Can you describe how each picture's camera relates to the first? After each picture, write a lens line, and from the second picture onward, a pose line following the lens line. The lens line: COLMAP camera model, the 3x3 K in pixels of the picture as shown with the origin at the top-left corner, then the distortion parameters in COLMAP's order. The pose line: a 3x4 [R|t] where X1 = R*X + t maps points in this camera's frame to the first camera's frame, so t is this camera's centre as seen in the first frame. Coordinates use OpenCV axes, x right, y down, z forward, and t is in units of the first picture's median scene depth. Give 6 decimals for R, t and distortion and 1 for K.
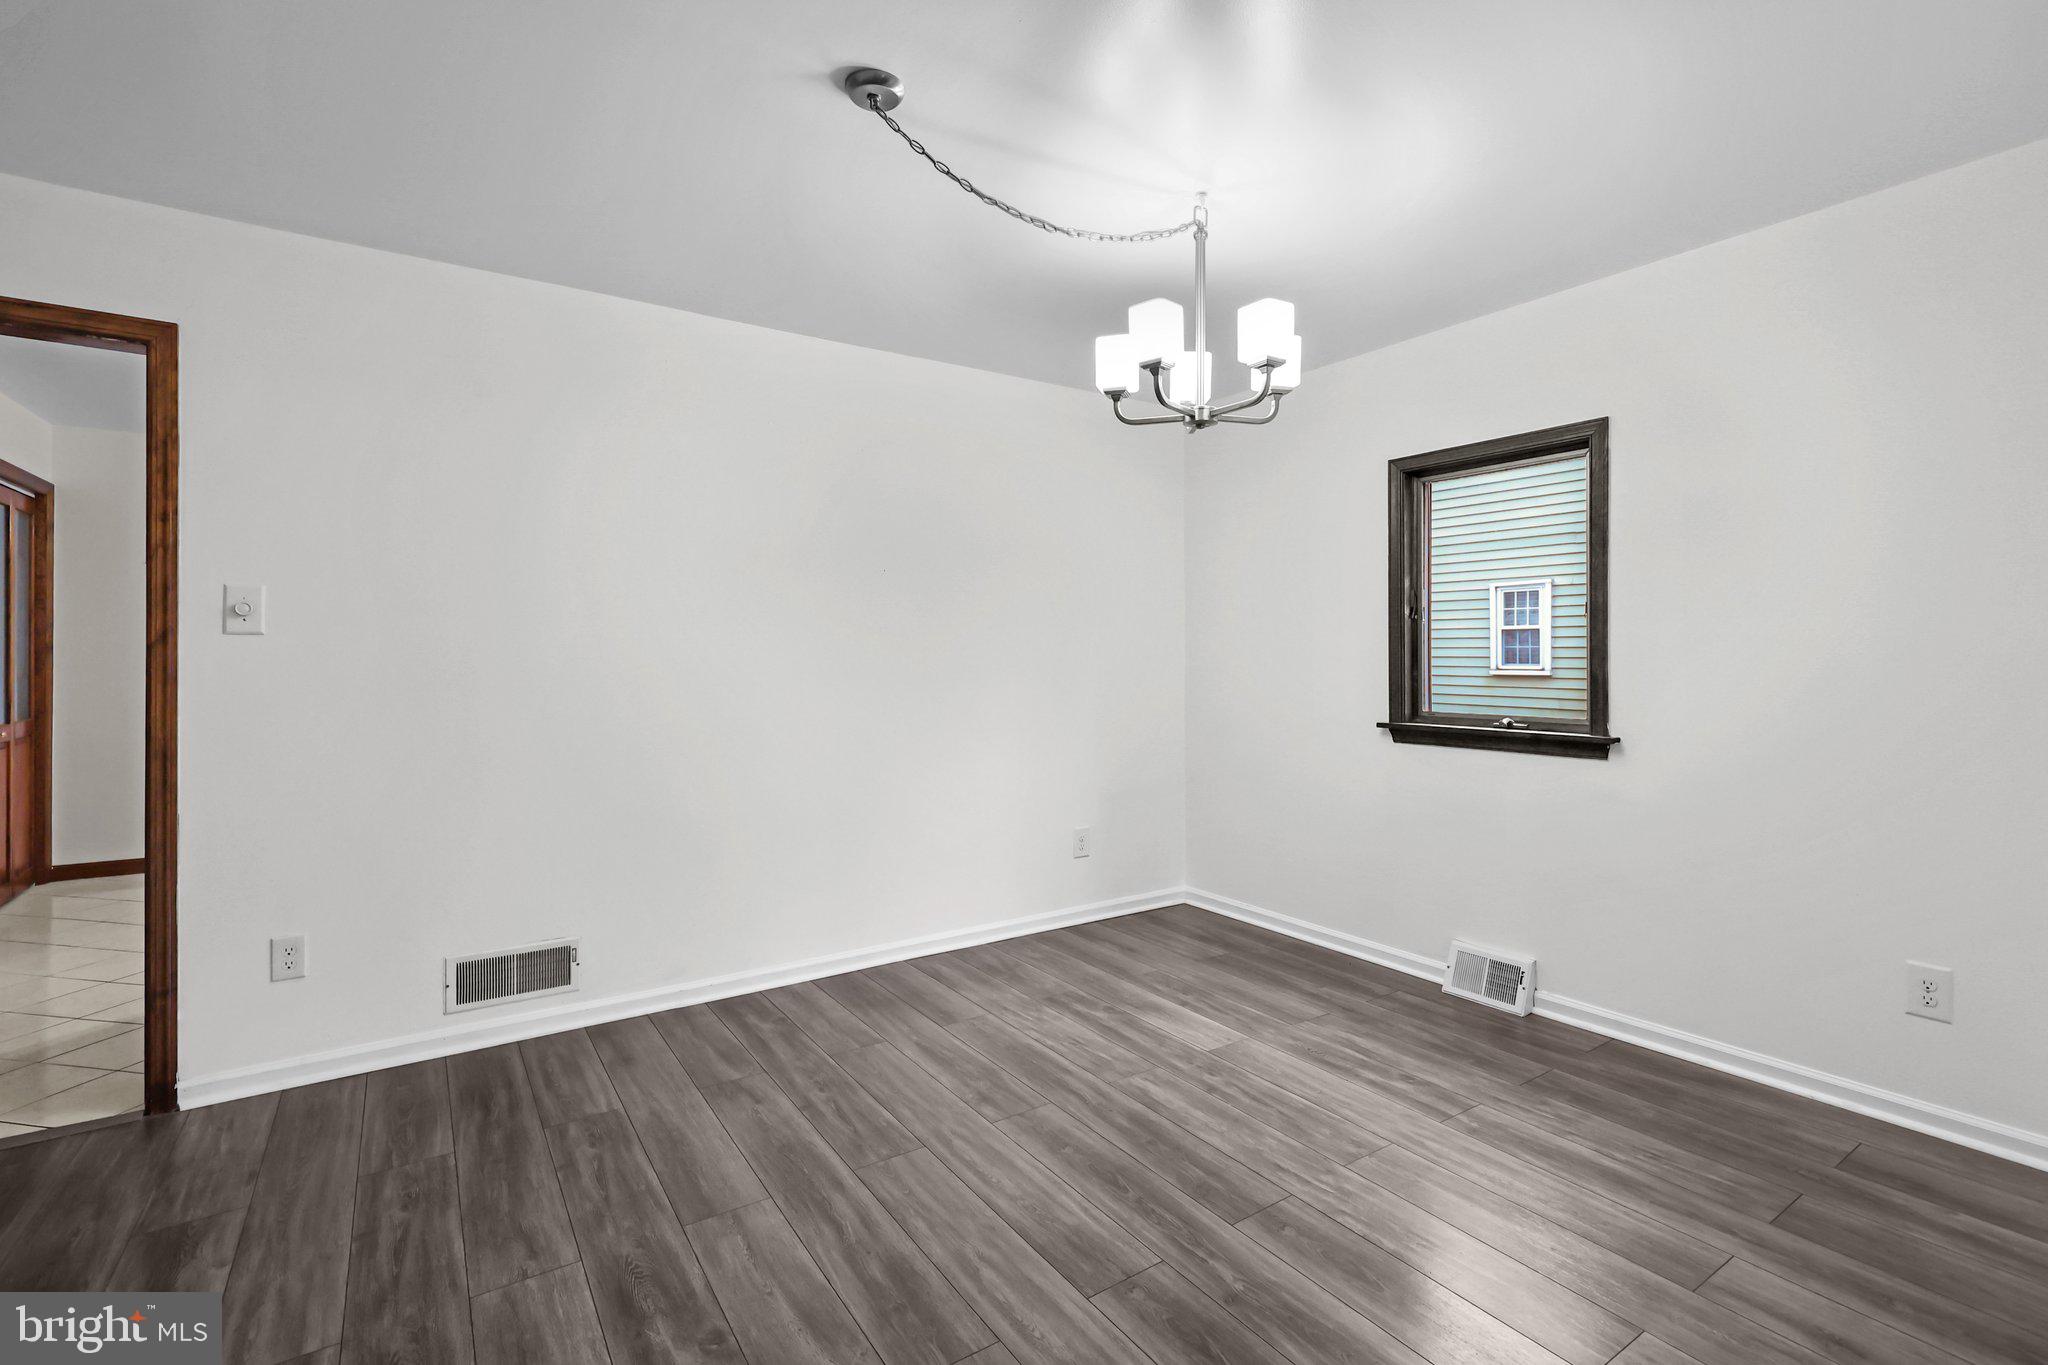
lens RADIAL K [[935.1, 0, 1031.0], [0, 935.1, 654.5], [0, 0, 1]] dist [0.001414, -0.000343]
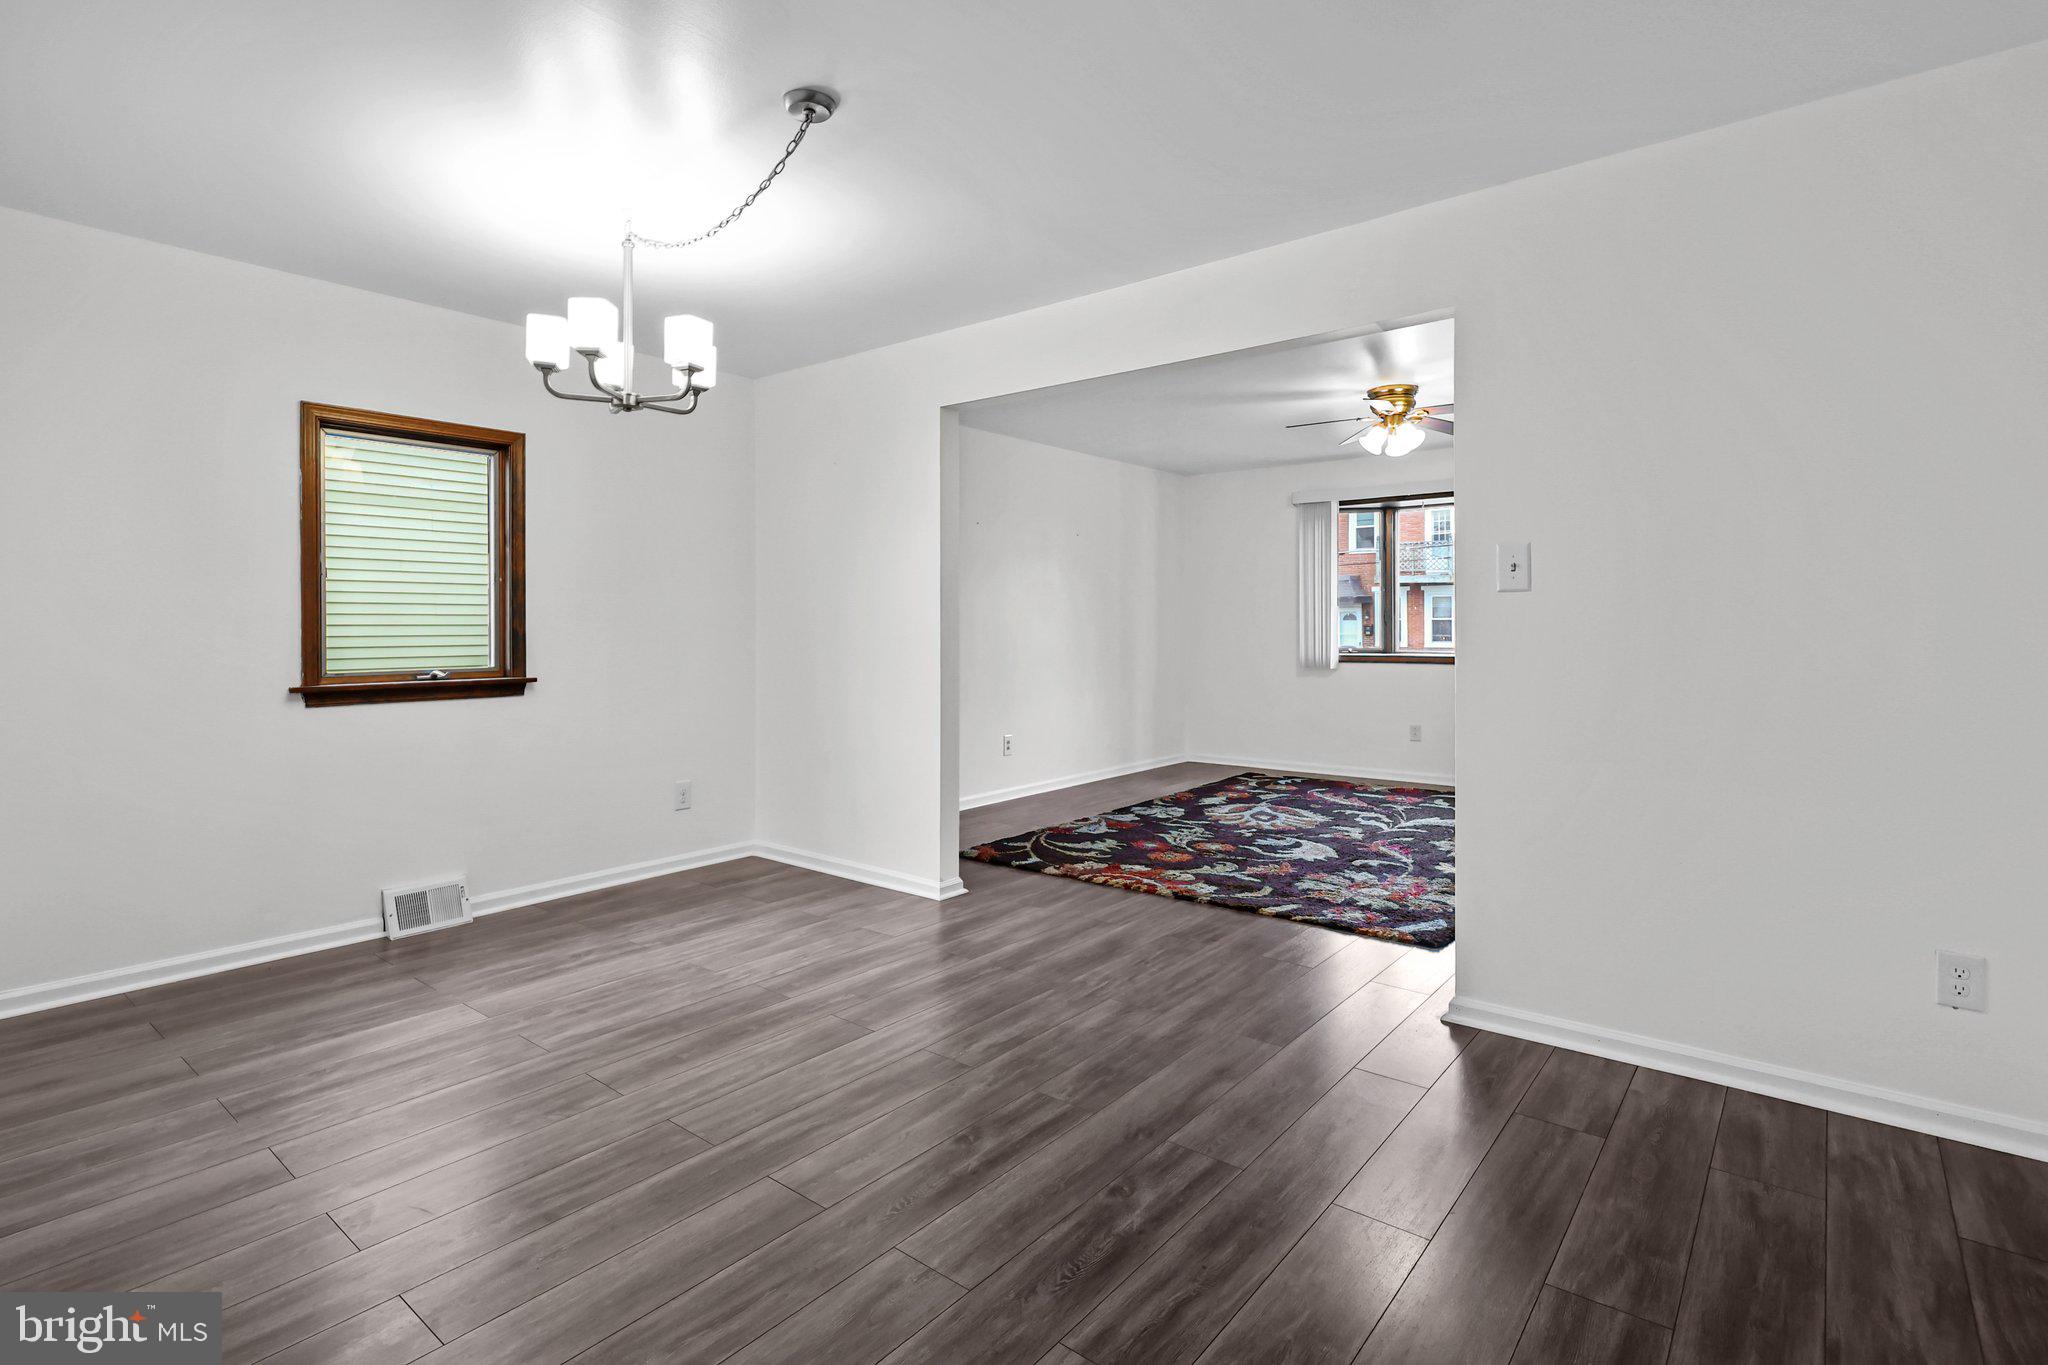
lens RADIAL K [[991.6, 0, 1030.0], [0, 991.6, 671.6], [0, 0, 1]] dist [0.001926, -0.000251]
pose [[-0.294690, -0.042860, 0.954631, -1.029497], [0.004063, 0.998928, 0.046103, 0.019445], [-0.955584, 0.017465, -0.294200, 0.821653]]
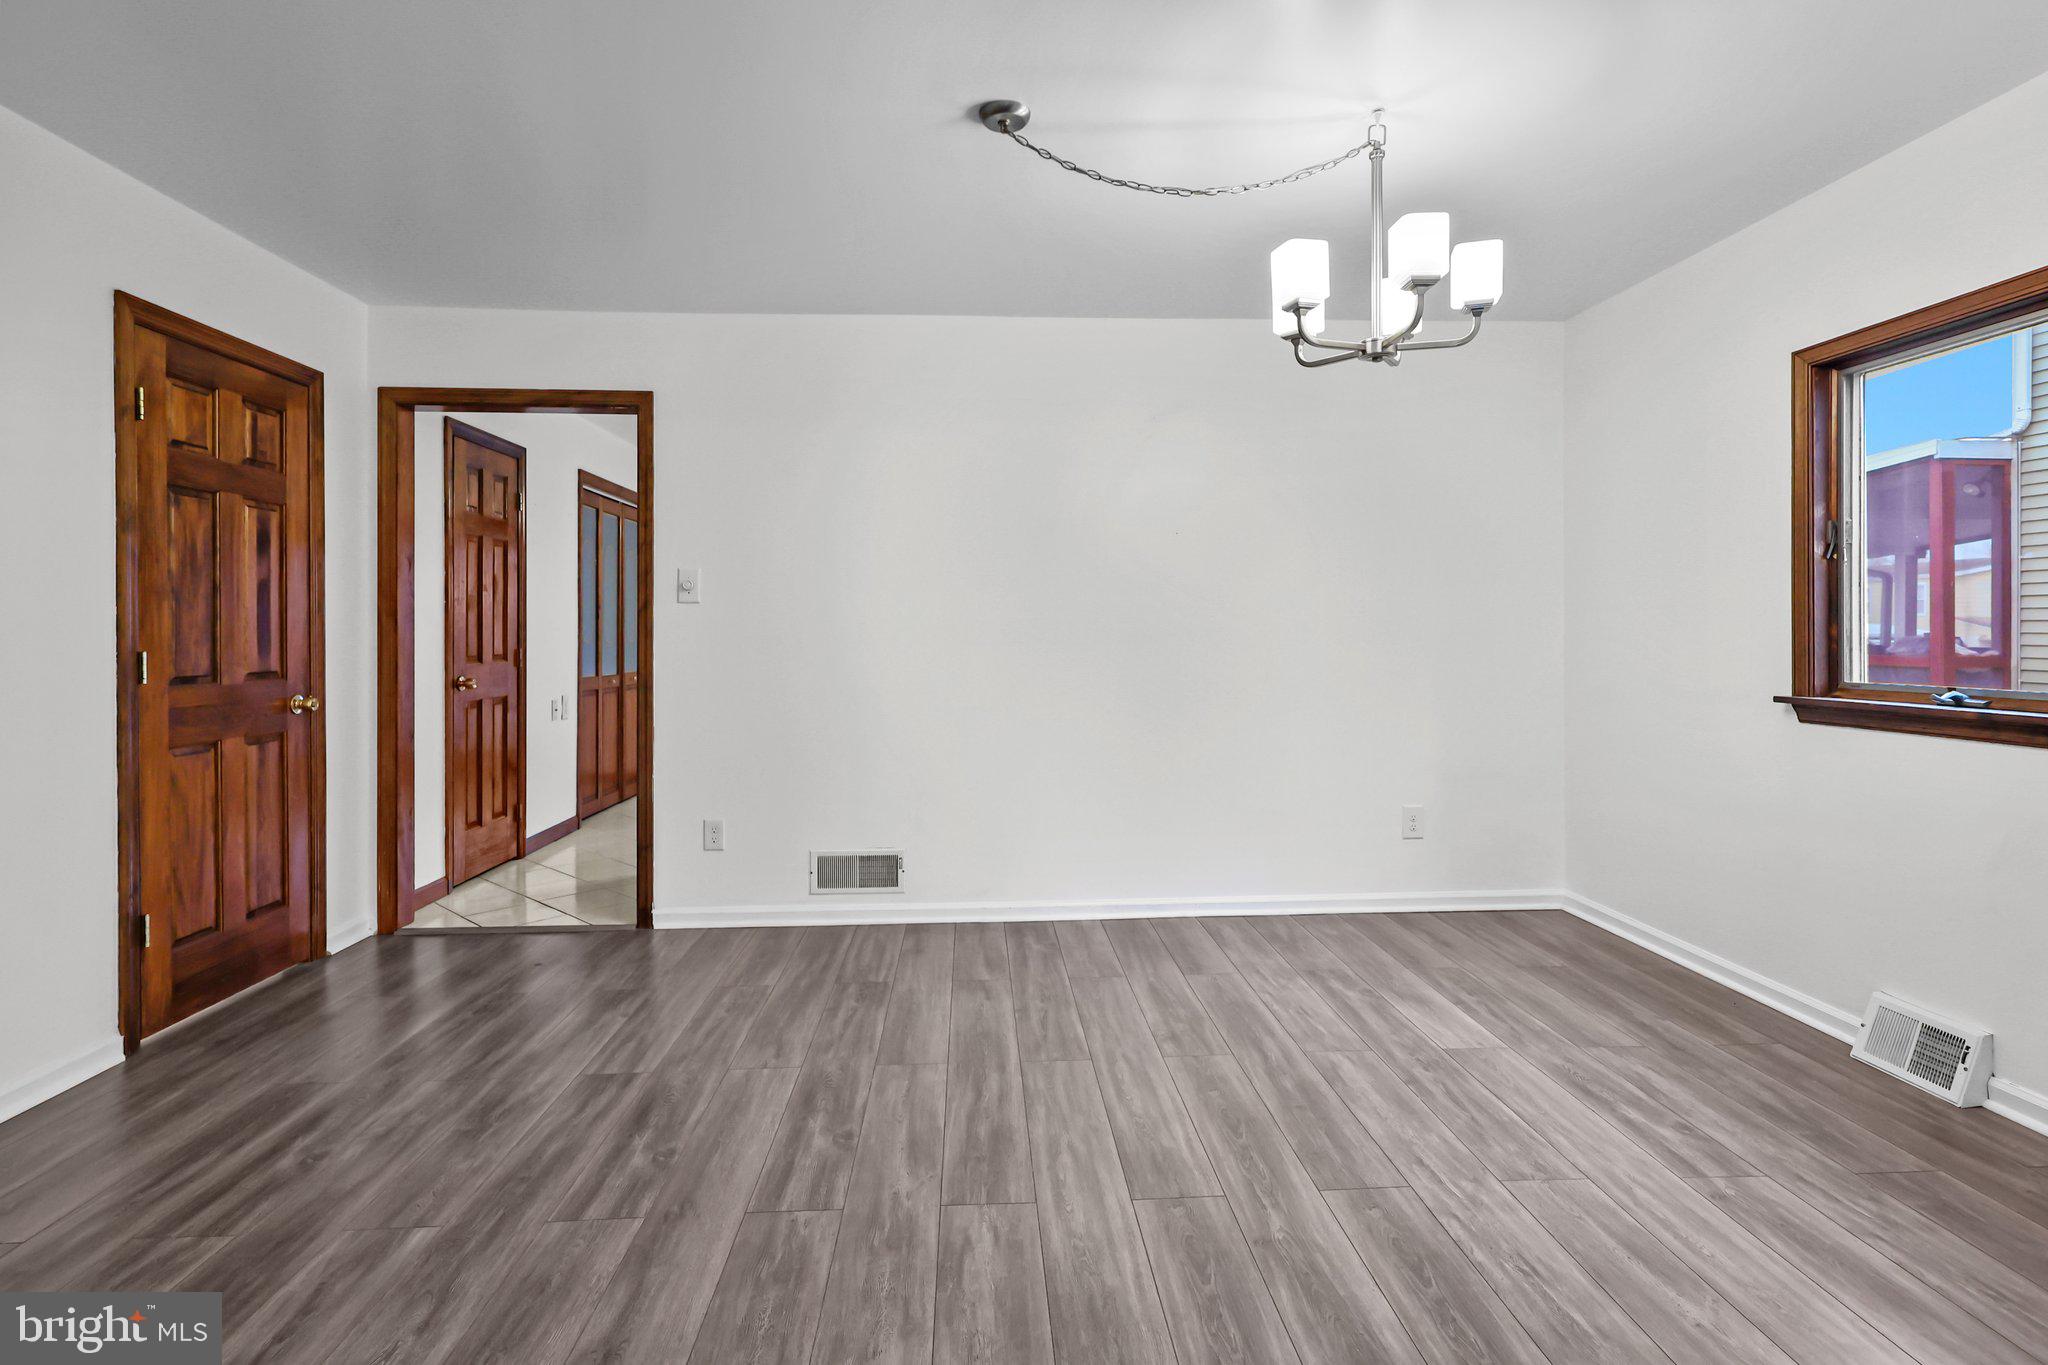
lens RADIAL K [[991.6, 0, 1019.5], [0, 991.6, 629.8], [0, 0, 1]] dist [0.001926, -0.000251]
pose [[0.854914, -0.004828, -0.518746, 0.365199], [0.004281, 0.999988, -0.002250, 0.024152], [0.518751, -0.000297, 0.854925, -0.027129]]
